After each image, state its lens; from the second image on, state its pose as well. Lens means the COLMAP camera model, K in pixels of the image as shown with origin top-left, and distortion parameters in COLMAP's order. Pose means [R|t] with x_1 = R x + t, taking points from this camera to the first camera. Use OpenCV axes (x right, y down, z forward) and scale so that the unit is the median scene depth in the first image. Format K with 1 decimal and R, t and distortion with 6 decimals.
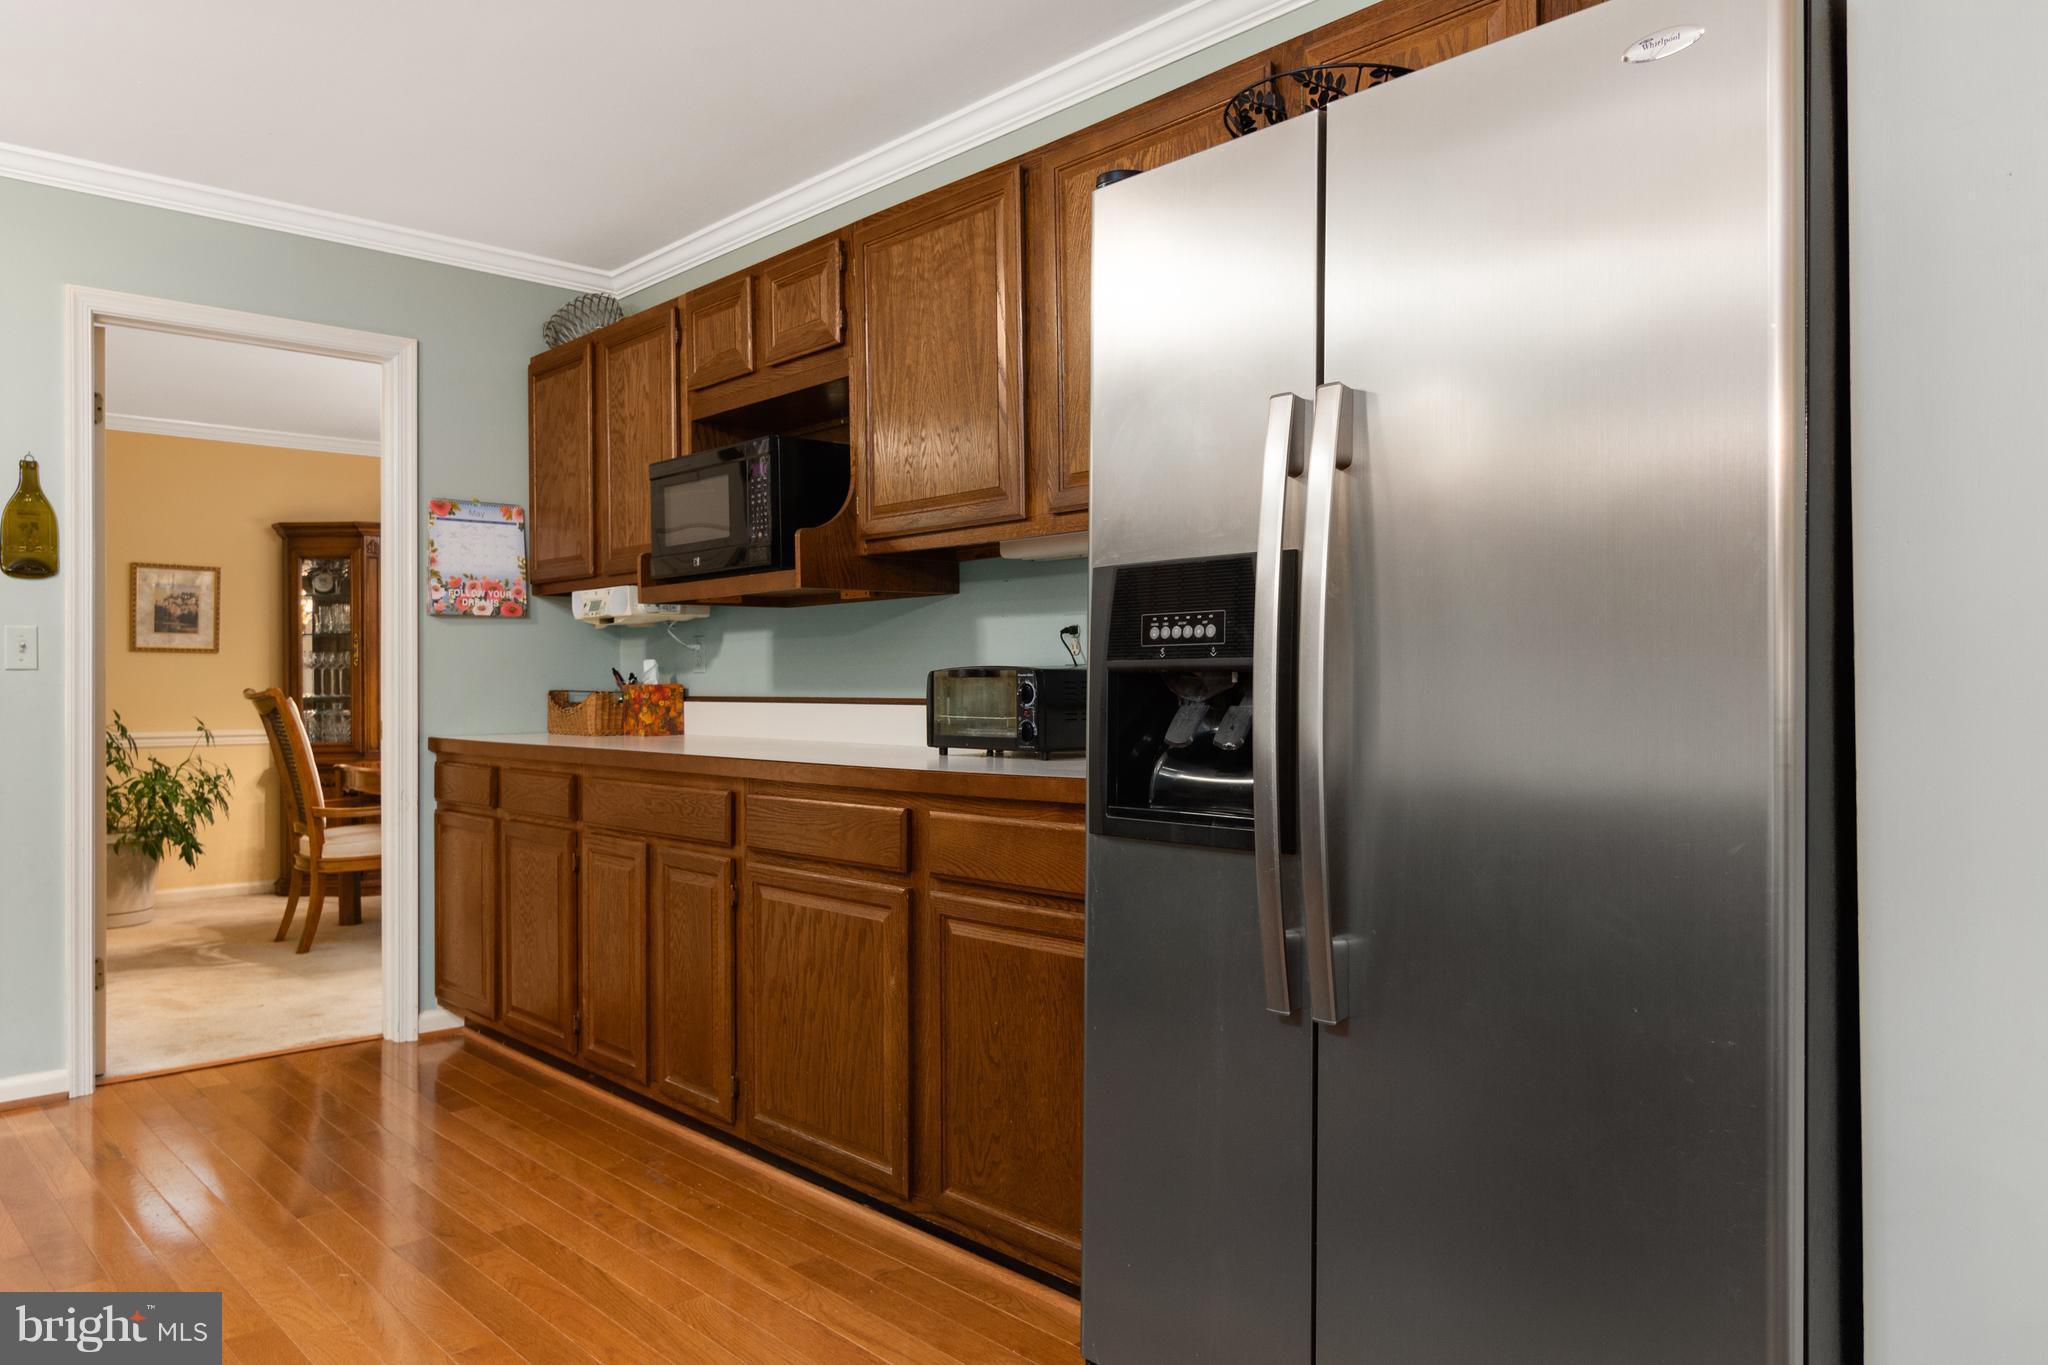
lens RADIAL K [[1436.8, 0, 1024.0], [0, 1436.8, 682.5], [0, 0, 1]] dist [-0.005425, -0.002465]
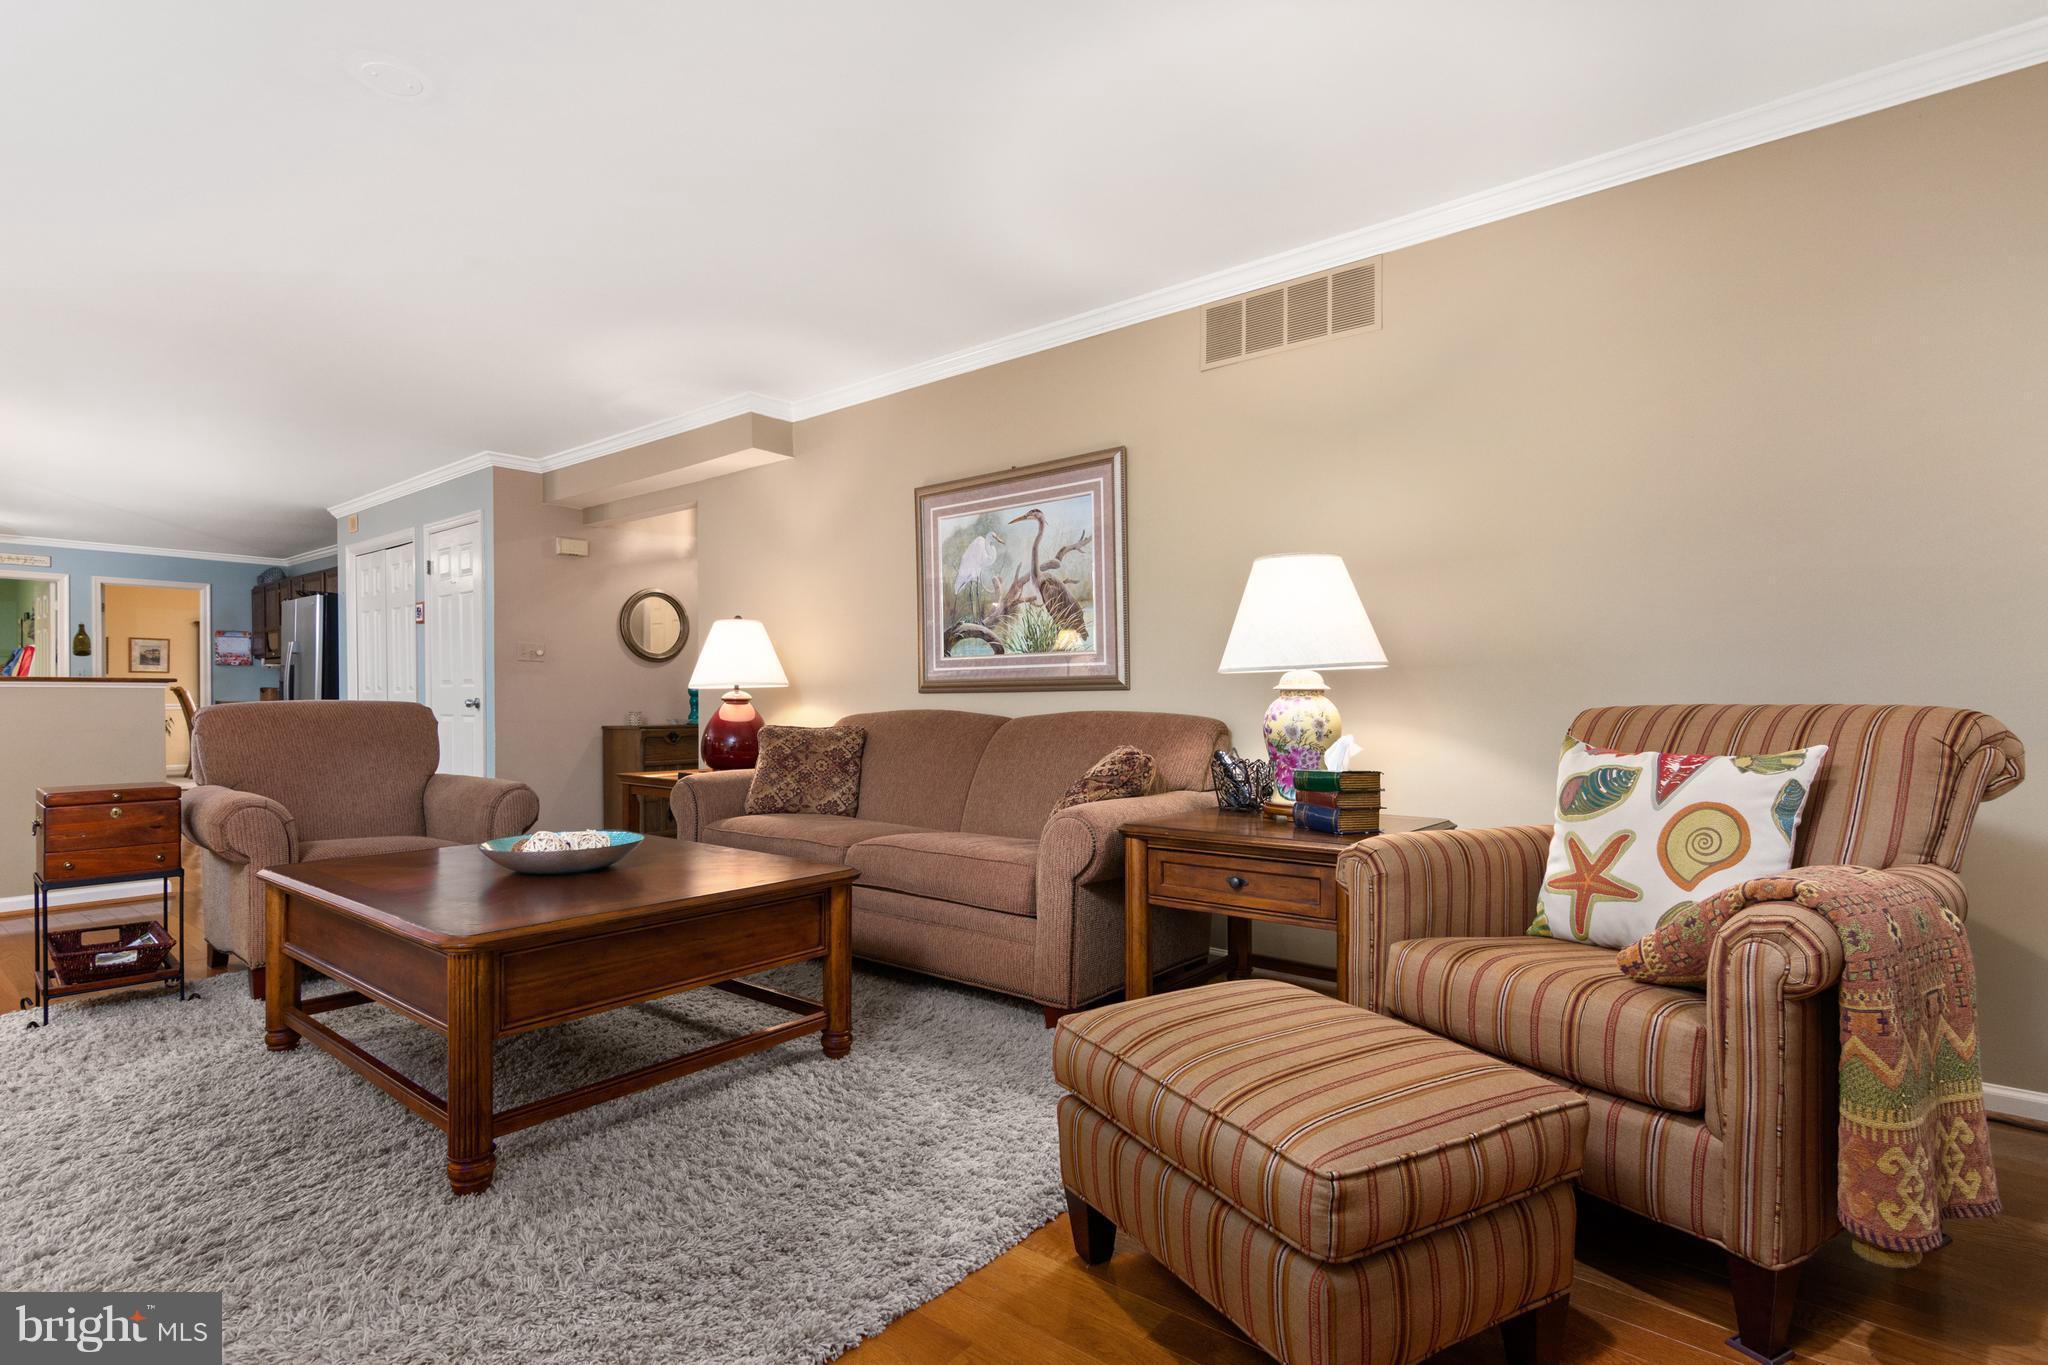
lens RADIAL K [[996.8, 0, 1026.0], [0, 996.8, 718.9], [0, 0, 1]] dist [0.000927, -0.000098]
pose [[0.989437, 0.007211, 0.144782, 0.700313], [-0.010624, 0.999683, 0.022814, 0.004345], [-0.144572, -0.024111, 0.989200, -0.991431]]
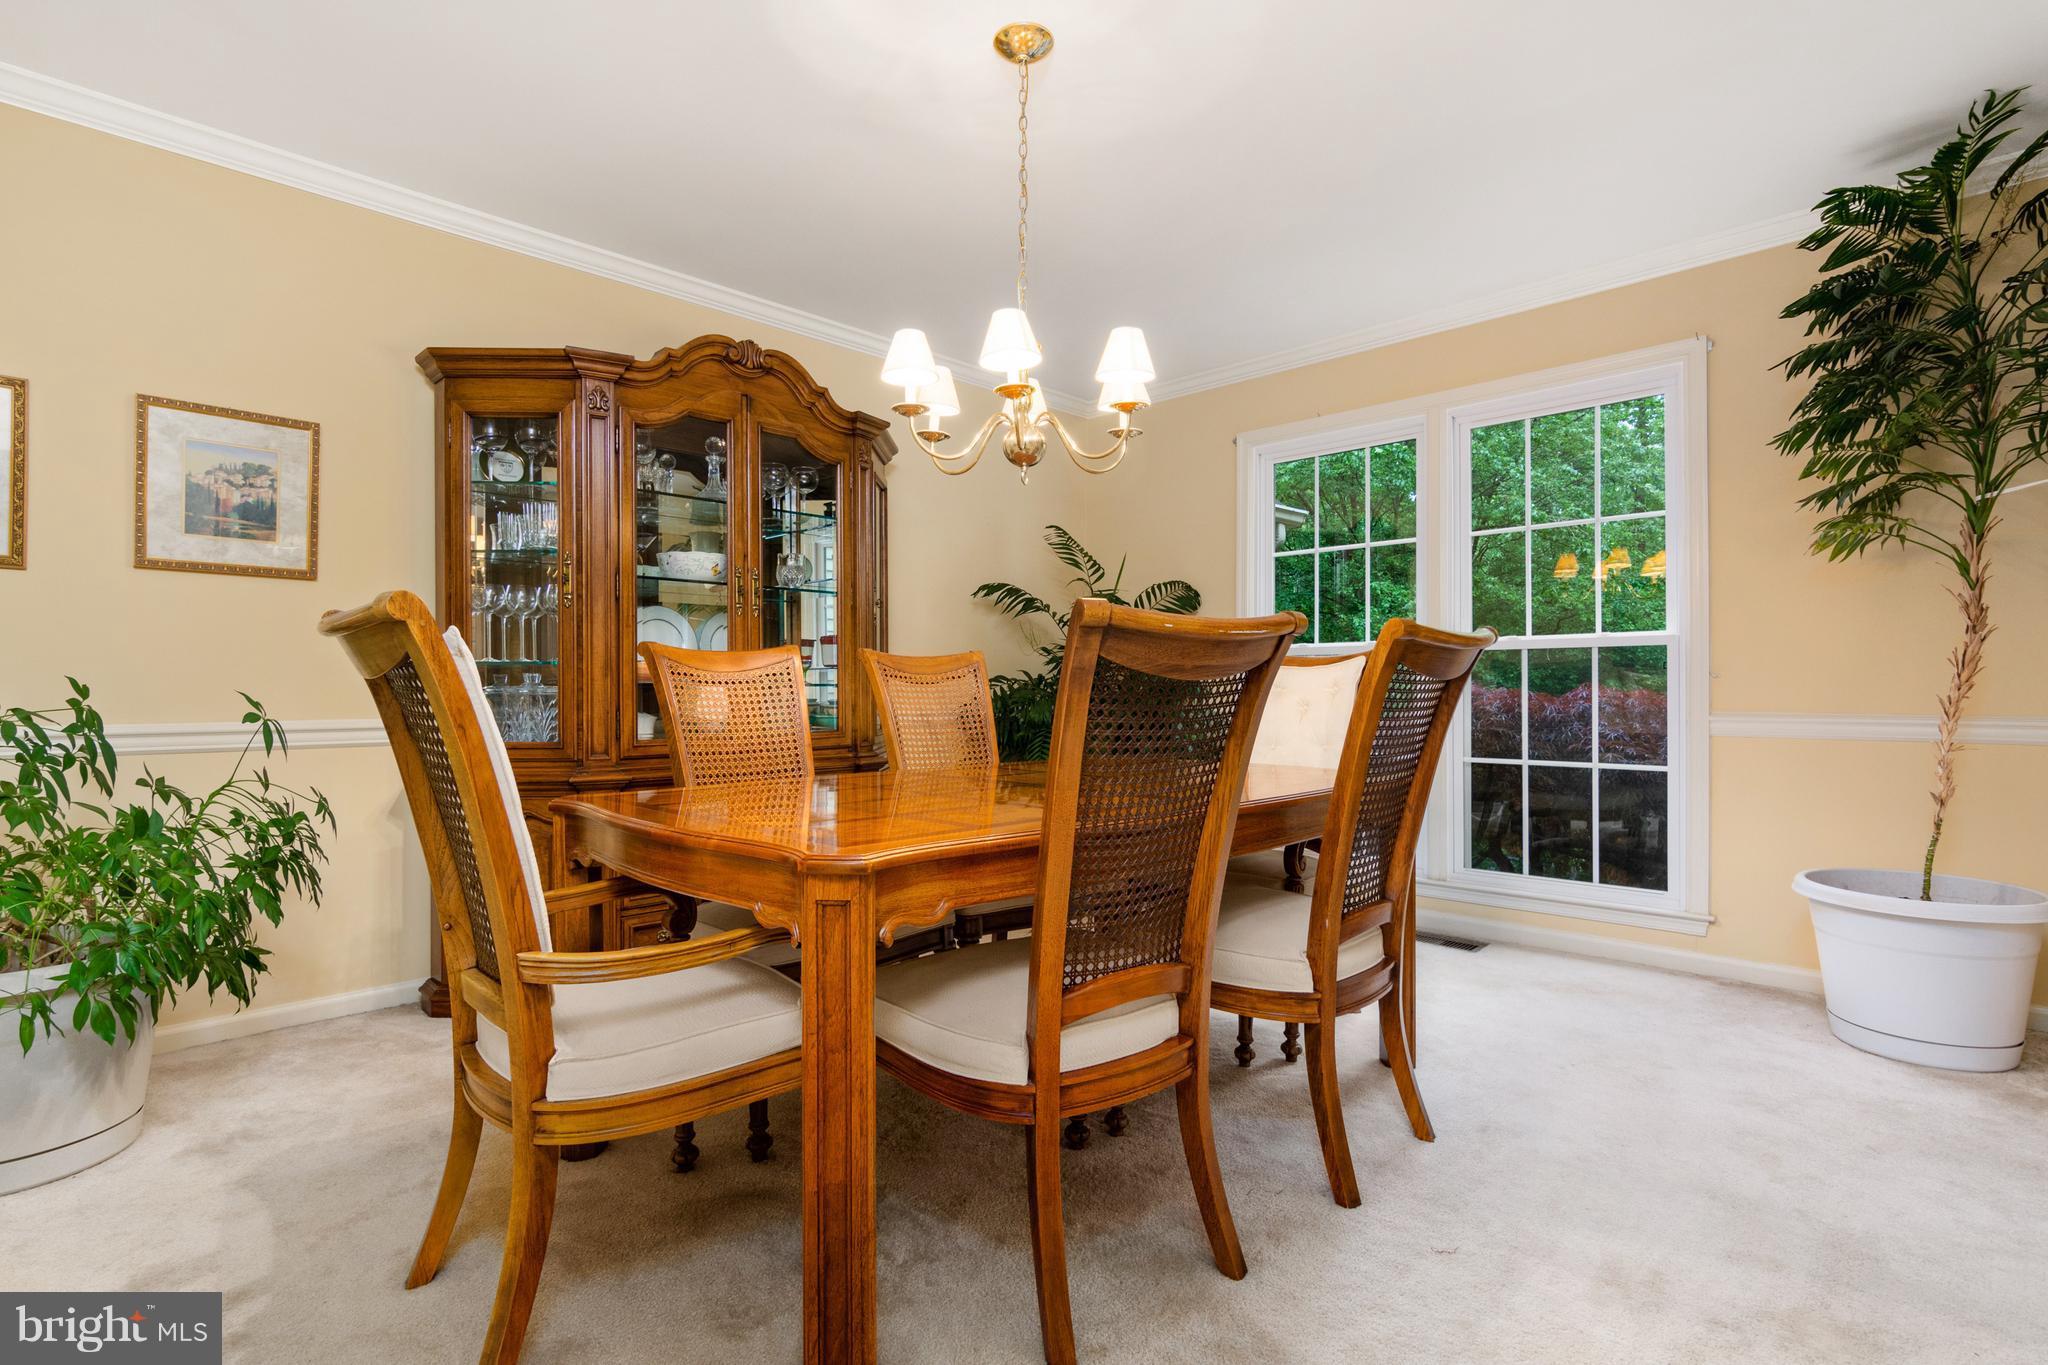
lens RADIAL K [[1020.1, 0, 1019.0], [0, 1020.1, 686.4], [0, 0, 1]] dist [-0.002182, 0.000082]
pose [[0.999186, 0.005784, 0.039934, -0.317466], [-0.005878, 0.999980, 0.002240, 0.018530], [-0.039920, -0.002473, 0.999200, 0.617605]]
